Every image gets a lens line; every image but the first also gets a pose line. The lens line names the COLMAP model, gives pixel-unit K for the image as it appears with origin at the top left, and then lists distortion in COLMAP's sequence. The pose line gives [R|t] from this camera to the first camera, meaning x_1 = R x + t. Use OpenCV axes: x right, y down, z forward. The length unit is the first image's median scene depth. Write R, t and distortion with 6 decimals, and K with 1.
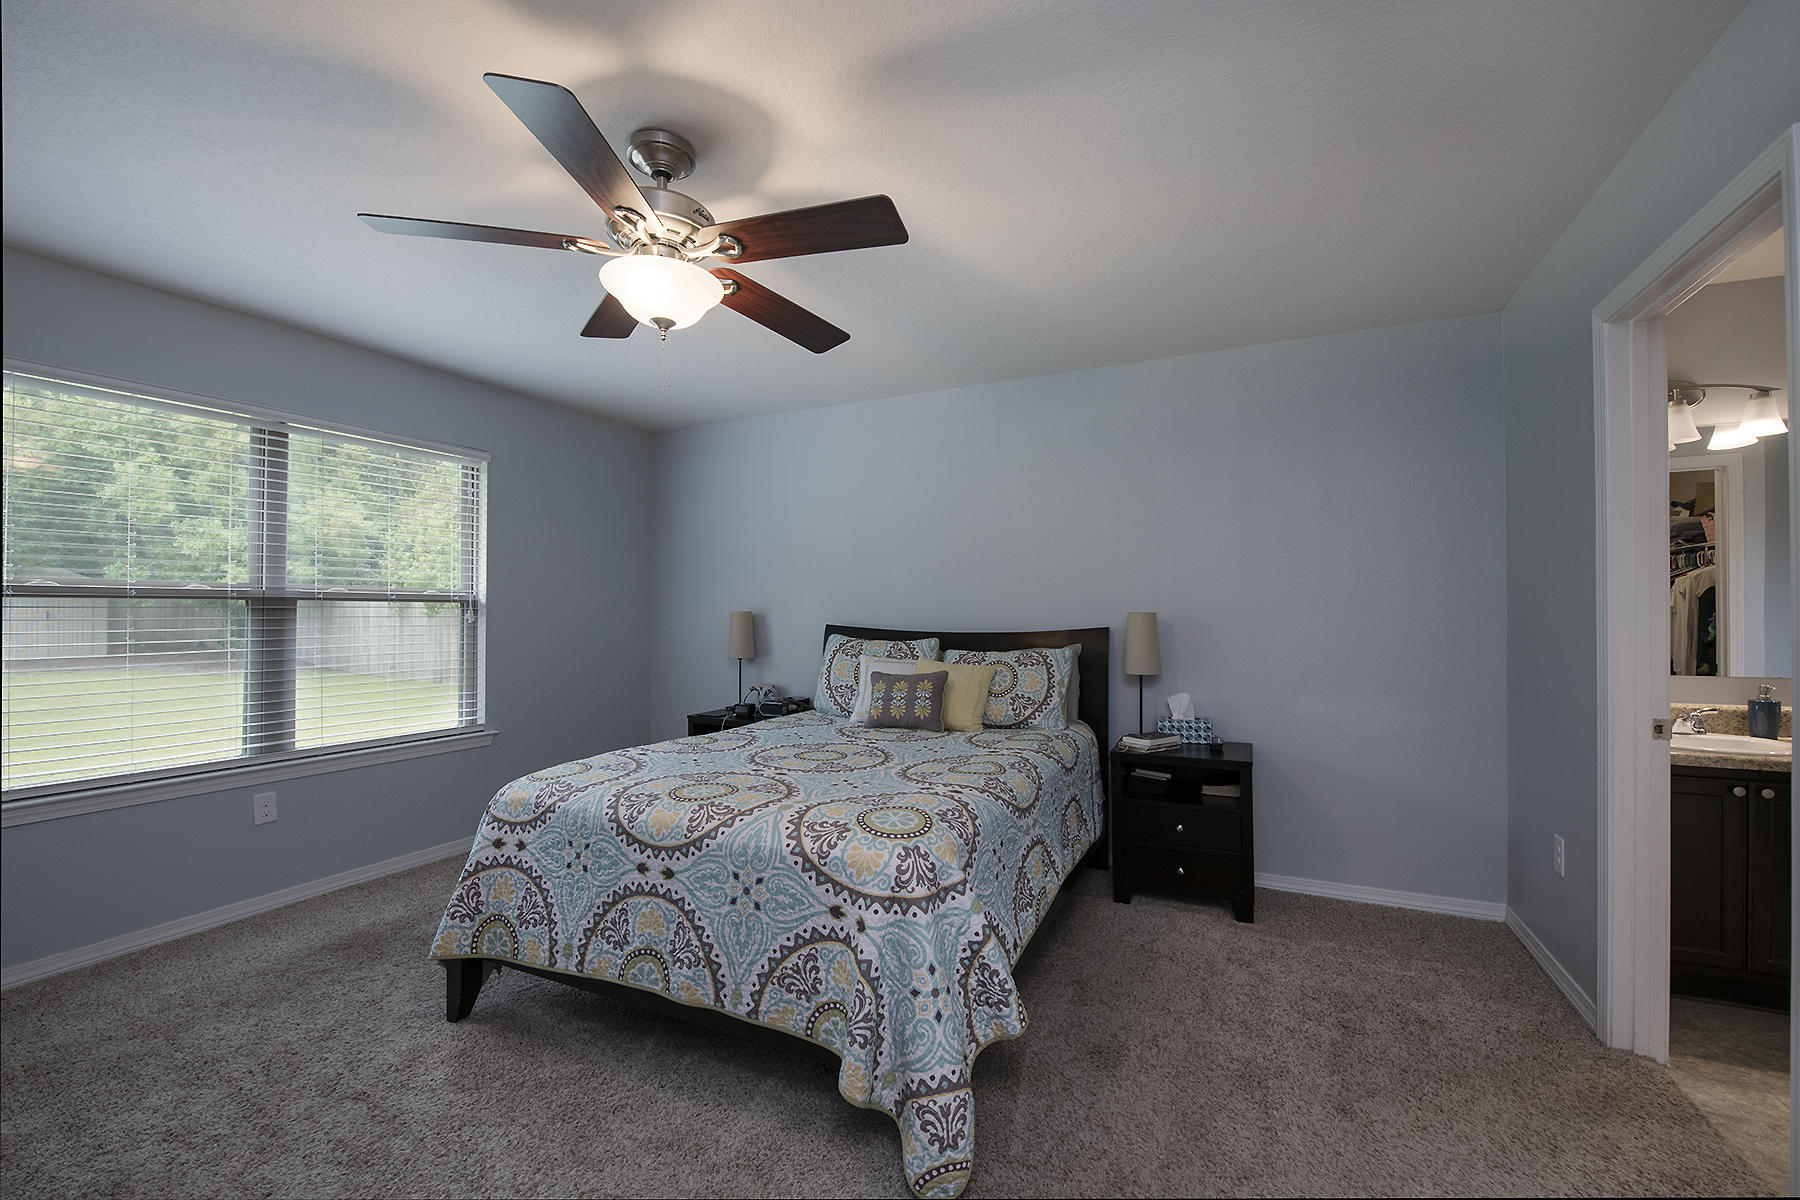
lens RADIAL K [[748.0, 0, 884.8], [0, 748.0, 620.7], [0, 0, 1]] dist [-0.019500, 0.000216]
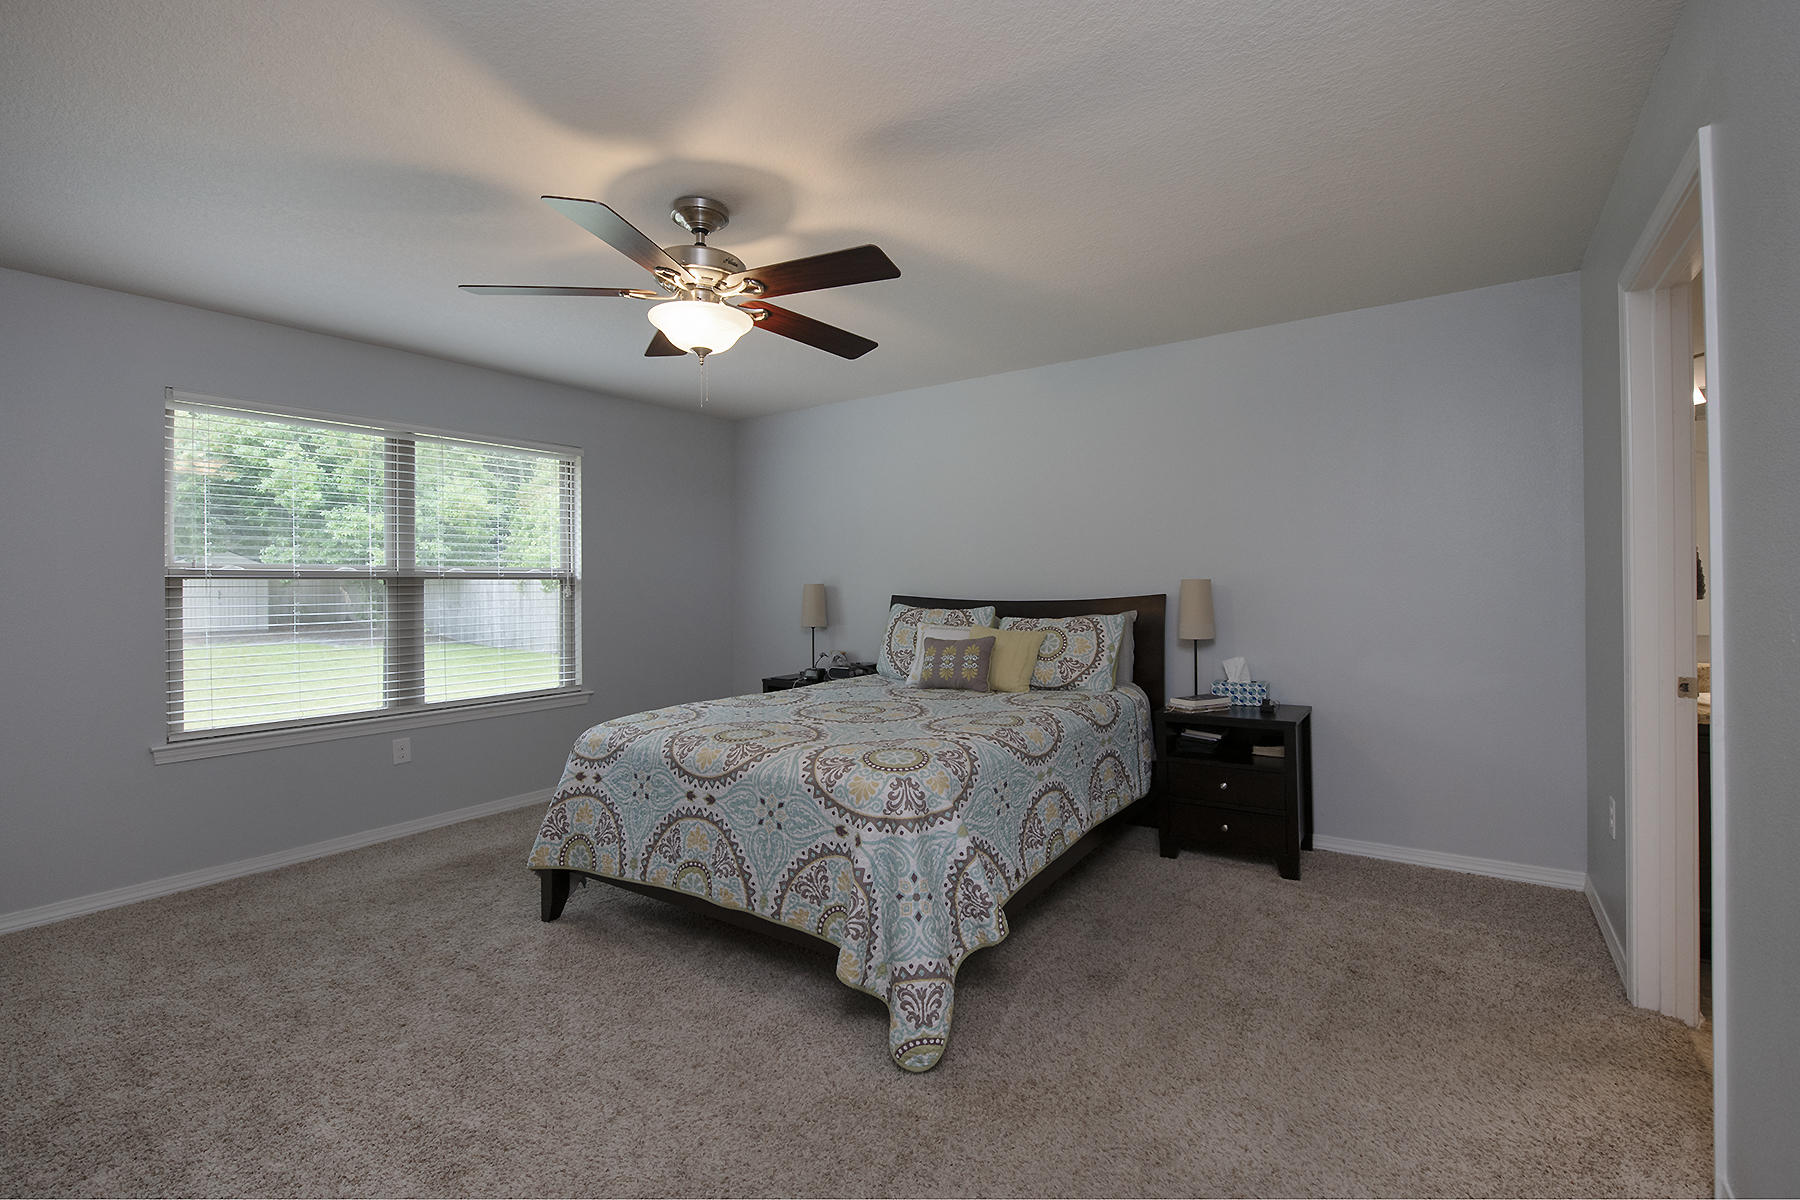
lens RADIAL K [[732.7, 0, 885.8], [0, 732.7, 593.8], [0, 0, 1]] dist [-0.006332, -0.000086]
pose [[0.993341, -0.014099, -0.114343, 0.122561], [0.014598, 0.999887, 0.003536, 0.003131], [0.114280, -0.005181, 0.993435, -0.138048]]
